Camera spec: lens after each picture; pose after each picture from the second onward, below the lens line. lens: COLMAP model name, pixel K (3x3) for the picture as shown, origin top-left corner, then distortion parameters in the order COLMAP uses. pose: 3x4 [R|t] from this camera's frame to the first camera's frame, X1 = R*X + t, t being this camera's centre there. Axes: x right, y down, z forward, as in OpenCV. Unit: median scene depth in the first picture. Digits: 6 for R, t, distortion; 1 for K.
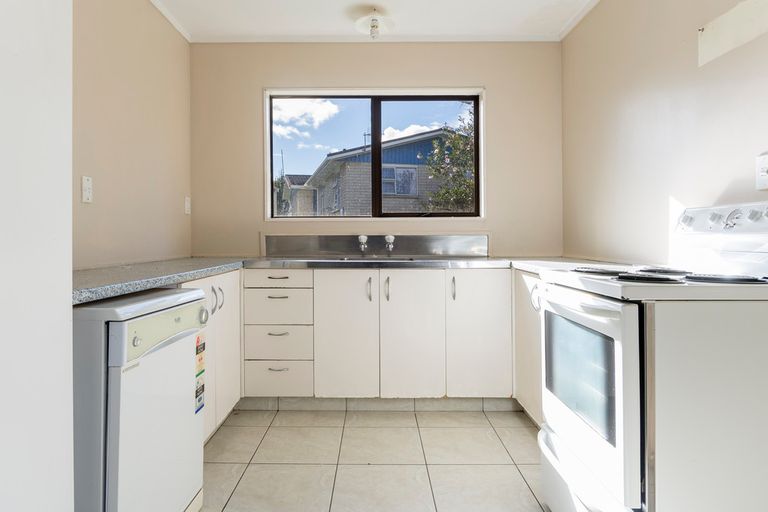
lens RADIAL K [[449.0, 0, 381.1], [0, 449.0, 232.3], [0, 0, 1]] dist [-0.000610, 0.000574]
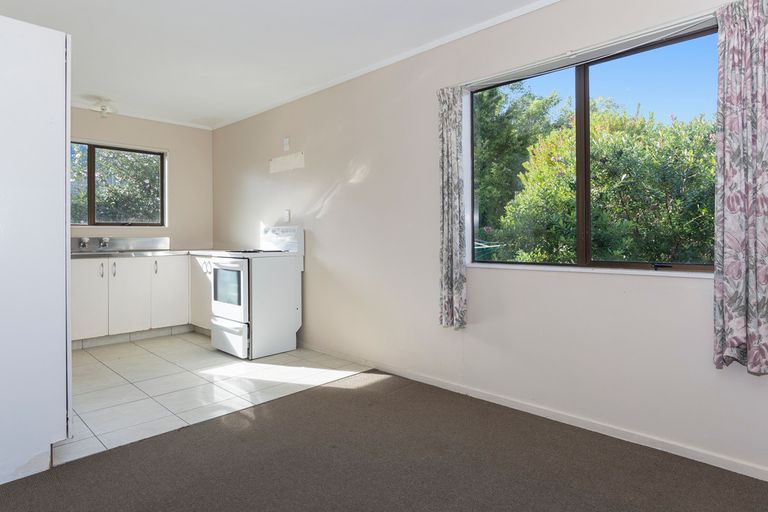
lens RADIAL K [[437.8, 0, 383.3], [0, 437.8, 232.1], [0, 0, 1]] dist [-0.001286, -0.000185]
pose [[0.696222, 0.002795, 0.717821, -0.490409], [-0.002189, 0.999996, -0.001770, -0.013693], [-0.717823, -0.000339, 0.696226, -0.920385]]
